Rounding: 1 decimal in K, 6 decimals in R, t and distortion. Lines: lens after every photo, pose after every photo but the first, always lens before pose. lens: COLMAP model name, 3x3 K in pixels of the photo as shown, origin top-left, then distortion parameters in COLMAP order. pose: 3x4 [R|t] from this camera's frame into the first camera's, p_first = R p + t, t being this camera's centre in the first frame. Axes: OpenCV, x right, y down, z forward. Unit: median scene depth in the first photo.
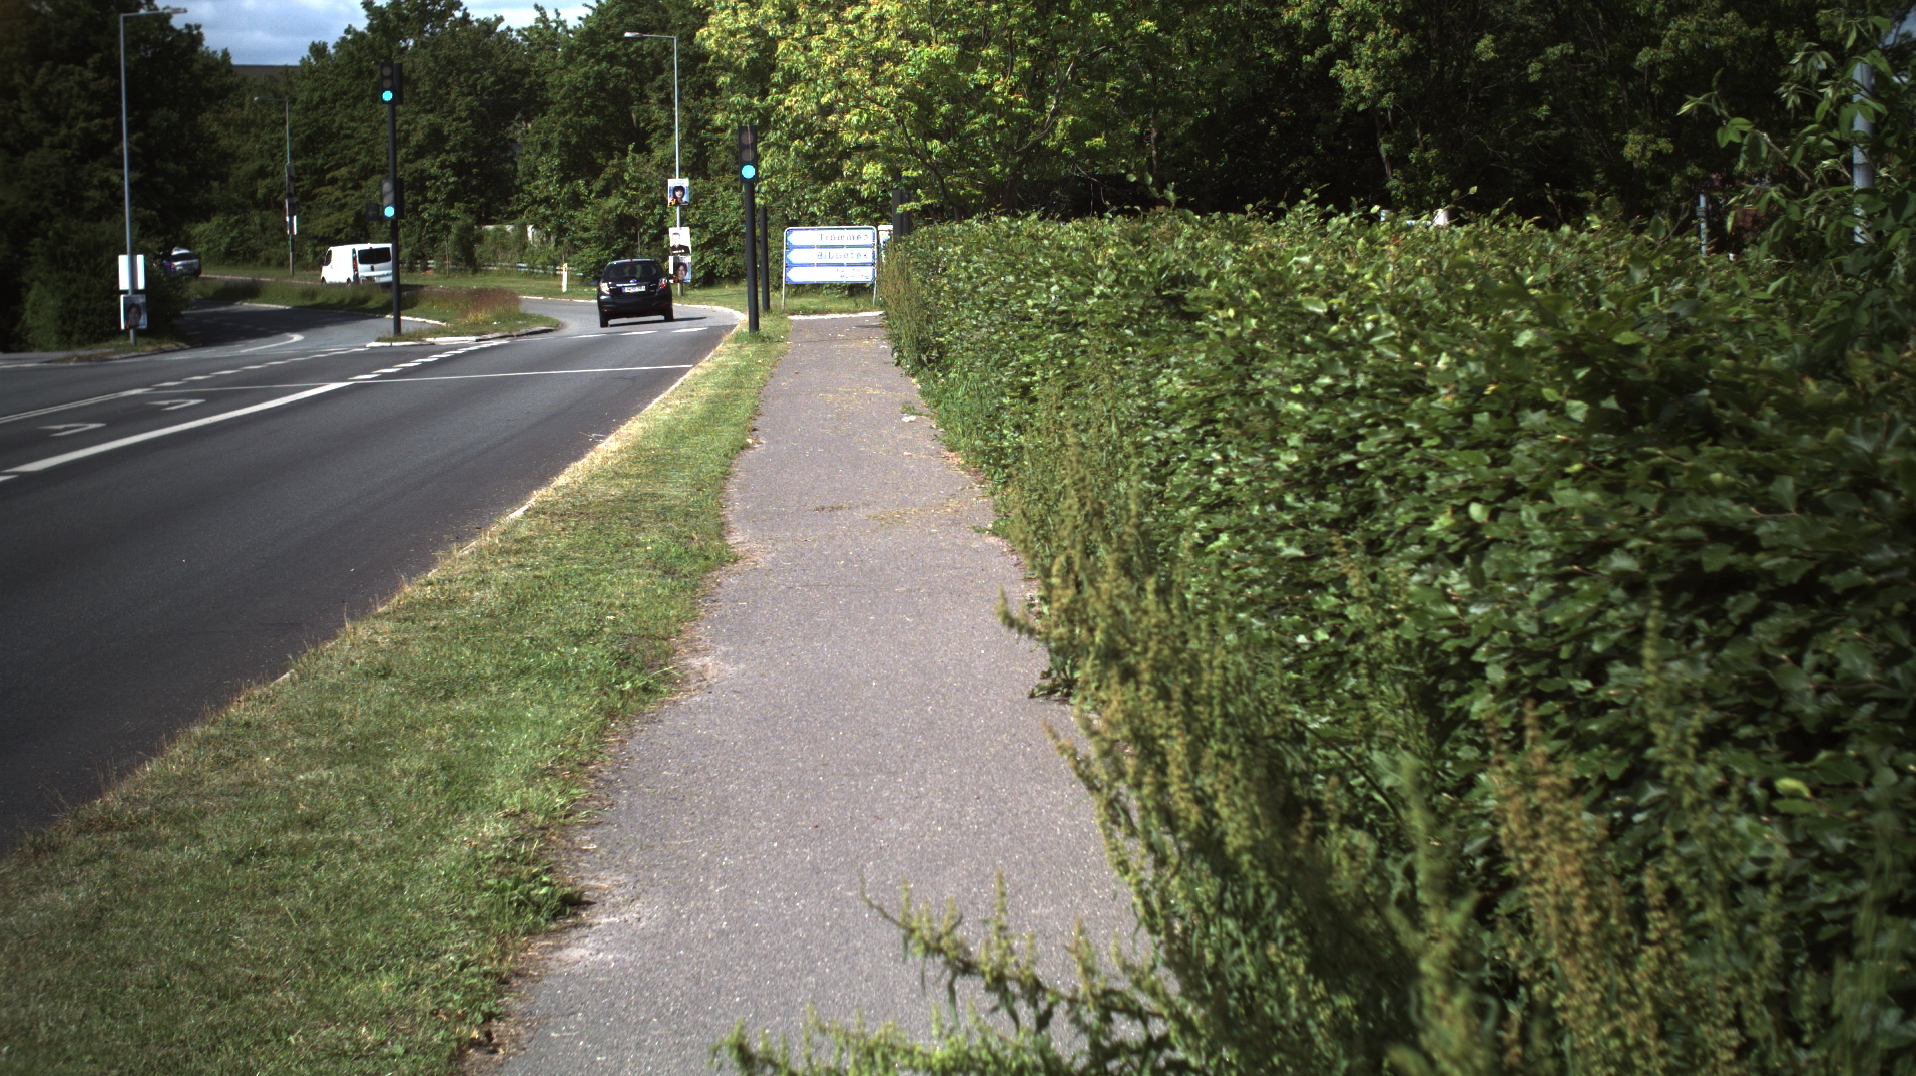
lens RADIAL K [[3373.8, 0, 958.0], [0, 3373.8, 538.0], [0, 0, 1]] dist [-0.309442, 0.532286]
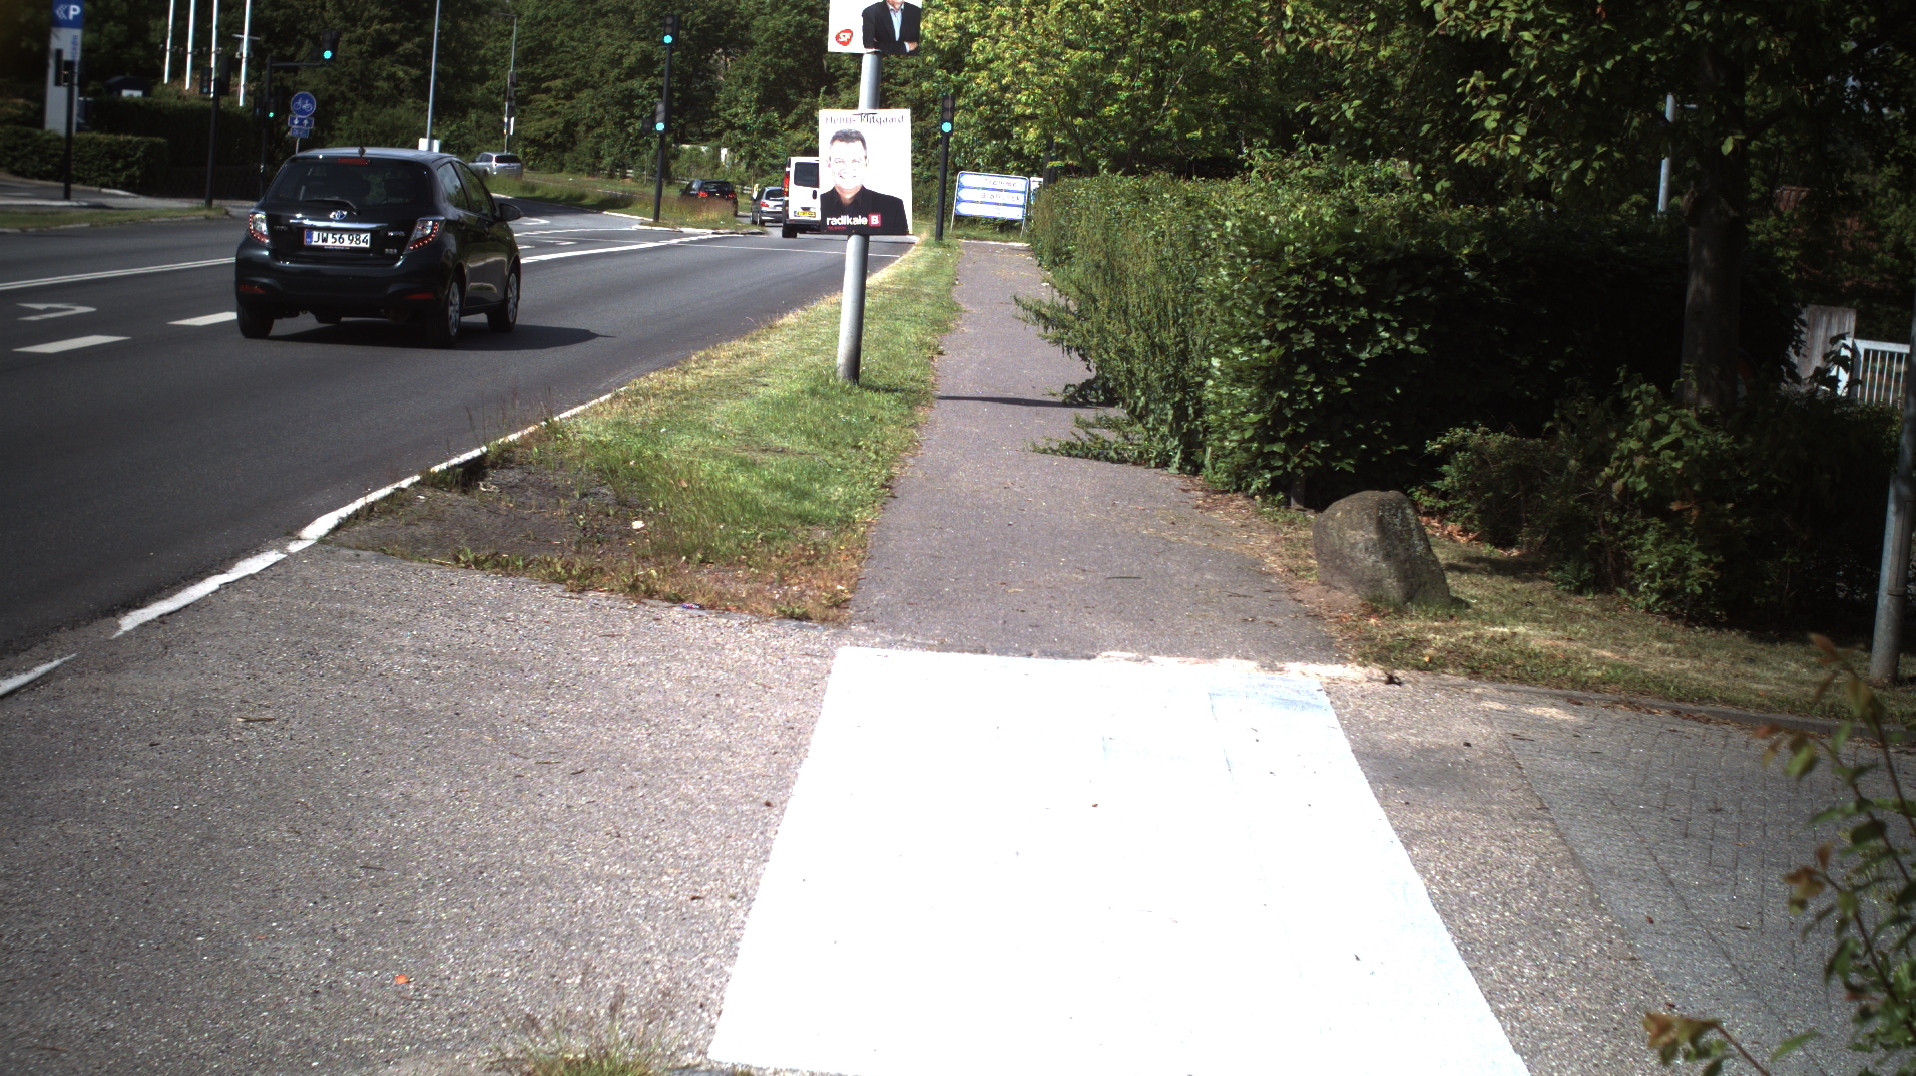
lens RADIAL K [[3373.8, 0, 958.0], [0, 3373.8, 538.0], [0, 0, 1]] dist [-0.309442, 0.532286]
pose [[0.994038, 0.104419, -0.031378, 0.003706], [-0.104026, 0.994477, 0.013911, 0.031914], [0.032657, -0.010564, 0.999411, -0.311140]]
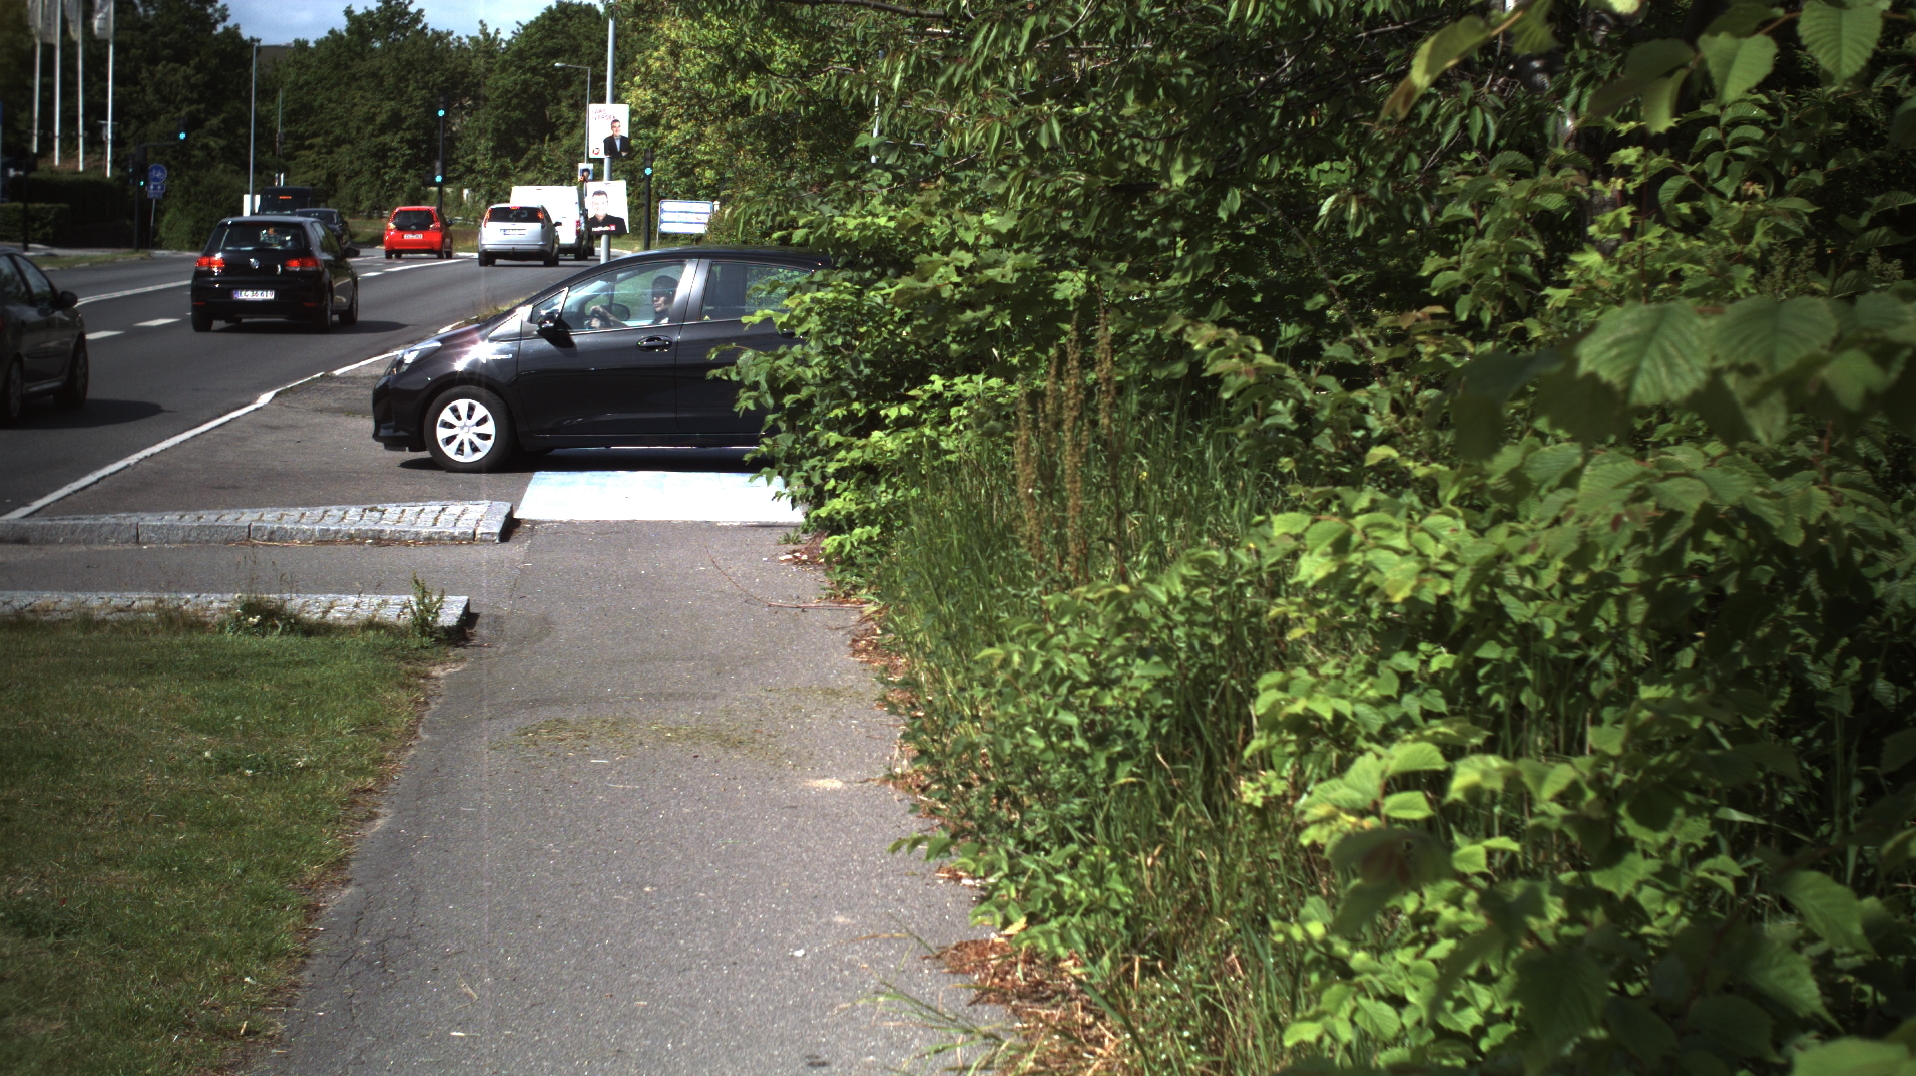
lens RADIAL K [[3373.8, 0, 958.0], [0, 3373.8, 538.0], [0, 0, 1]] dist [-0.309442, 0.532286]
pose [[0.997595, 0.050138, 0.047849, 0.029199], [-0.050320, 0.998730, 0.002619, 0.073709], [-0.047657, -0.005021, 0.998851, -0.780545]]
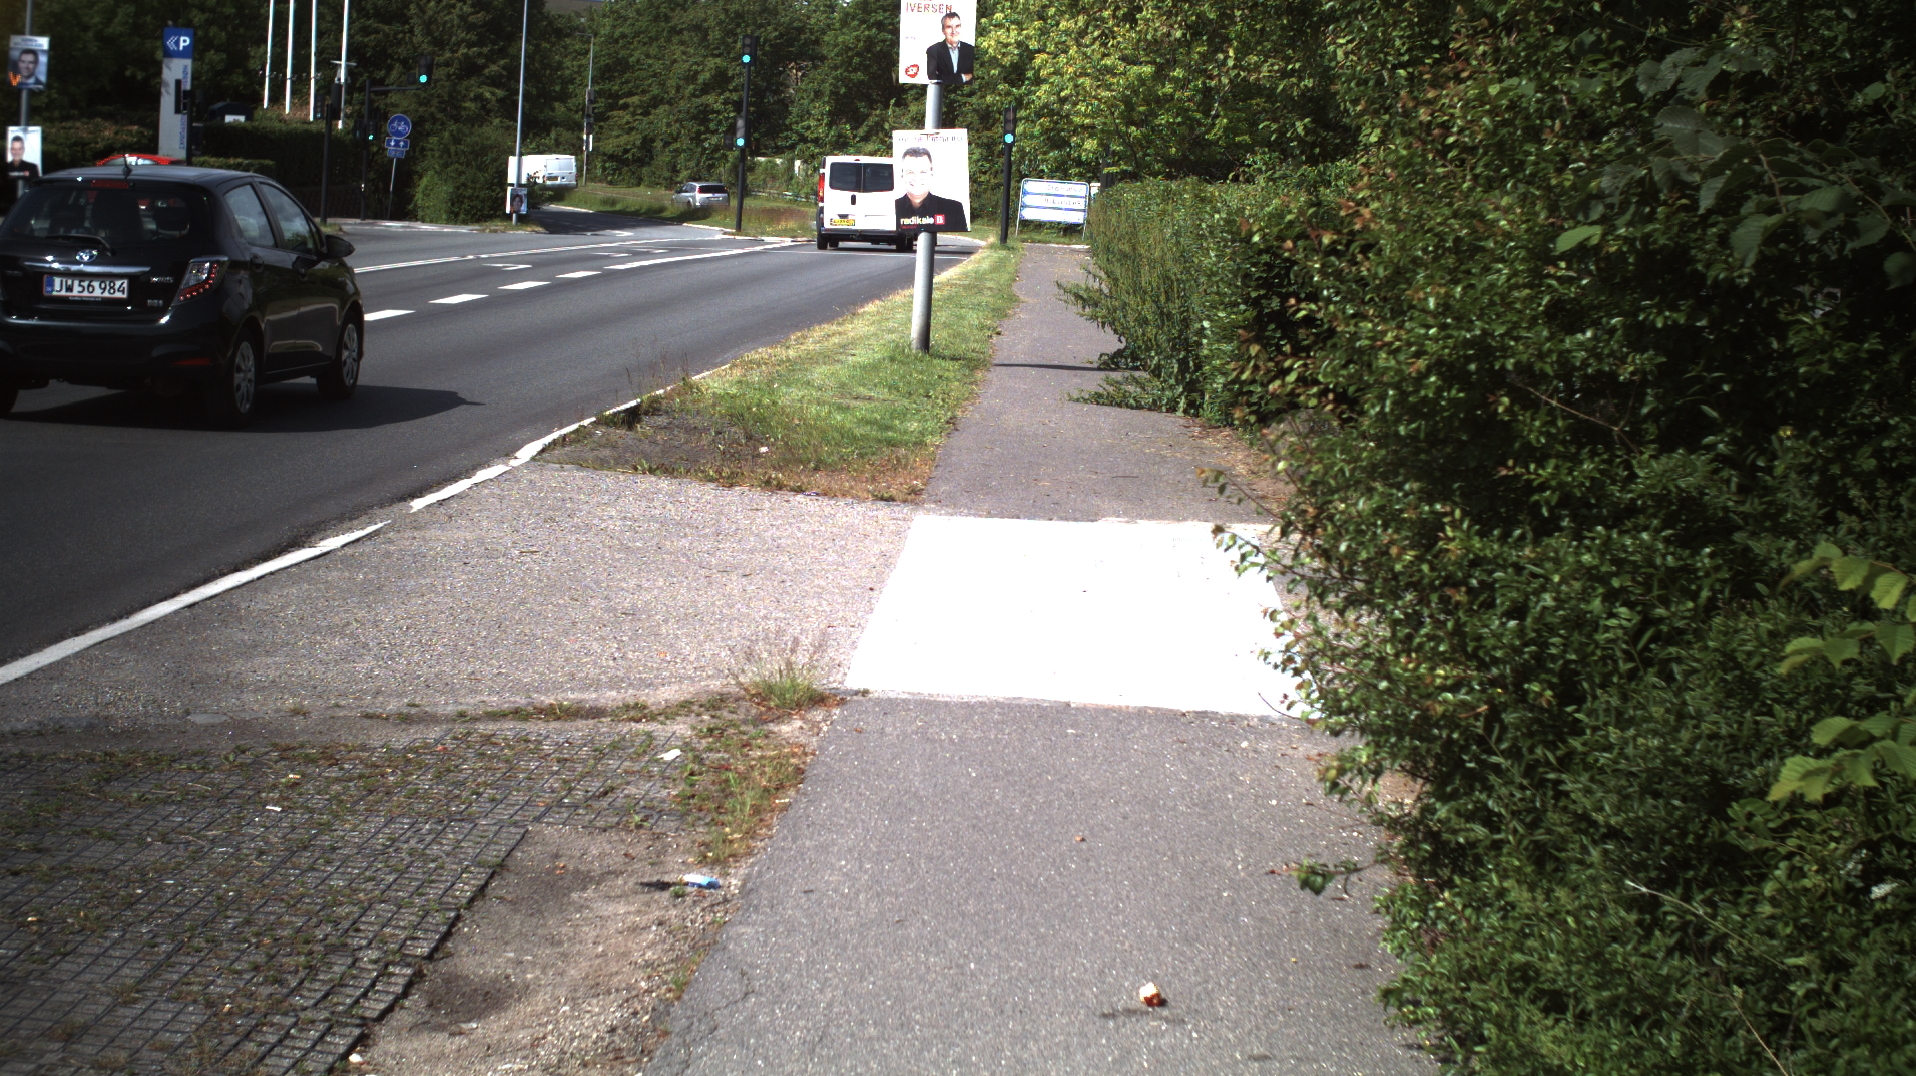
lens RADIAL K [[3373.8, 0, 958.0], [0, 3373.8, 538.0], [0, 0, 1]] dist [-0.309442, 0.532286]
pose [[0.994691, 0.087468, -0.054218, 0.009711], [-0.086841, 0.996126, 0.013825, 0.038979], [0.055218, -0.009043, 0.998433, -0.388913]]
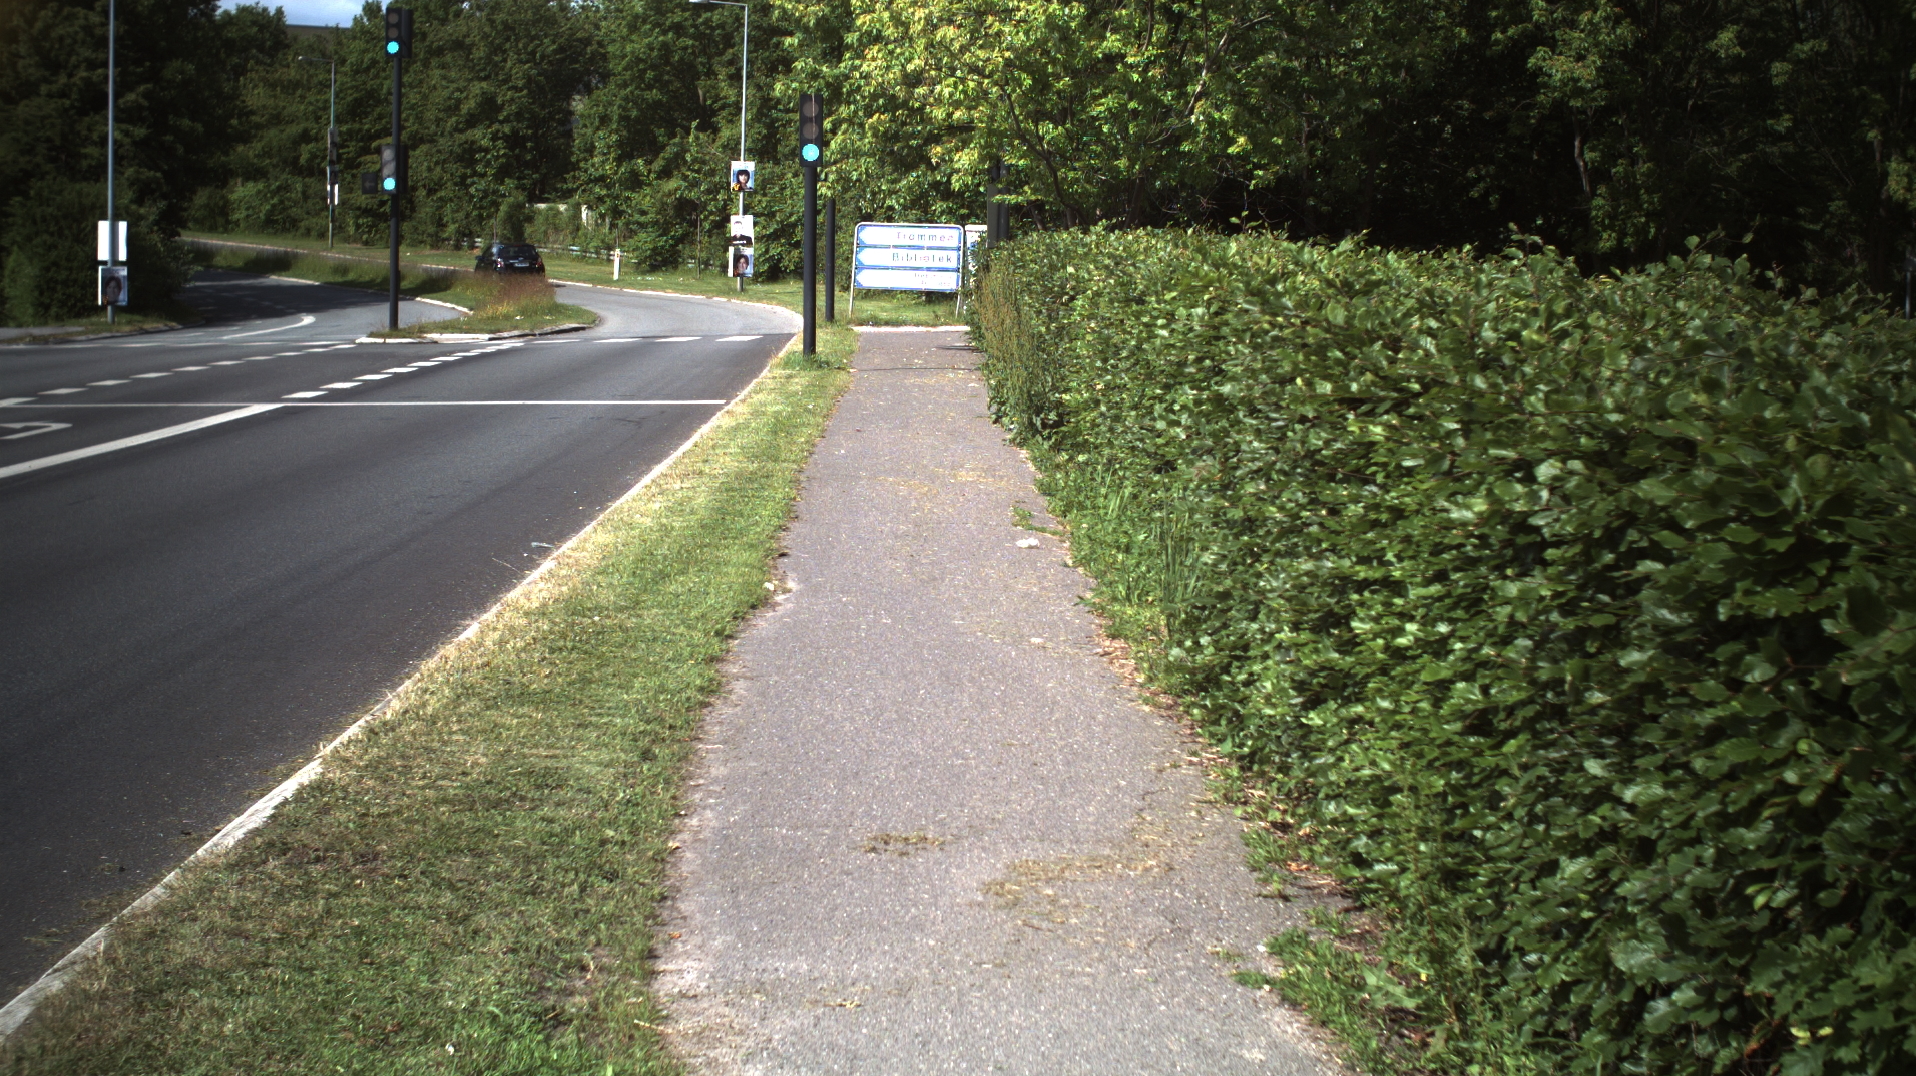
lens RADIAL K [[3373.8, 0, 958.0], [0, 3373.8, 538.0], [0, 0, 1]] dist [-0.309442, 0.532286]
pose [[0.998862, 0.044001, -0.018403, -0.006923], [-0.043979, 0.999031, 0.001588, -0.015894], [0.018455, -0.000777, 0.999829, 0.157586]]
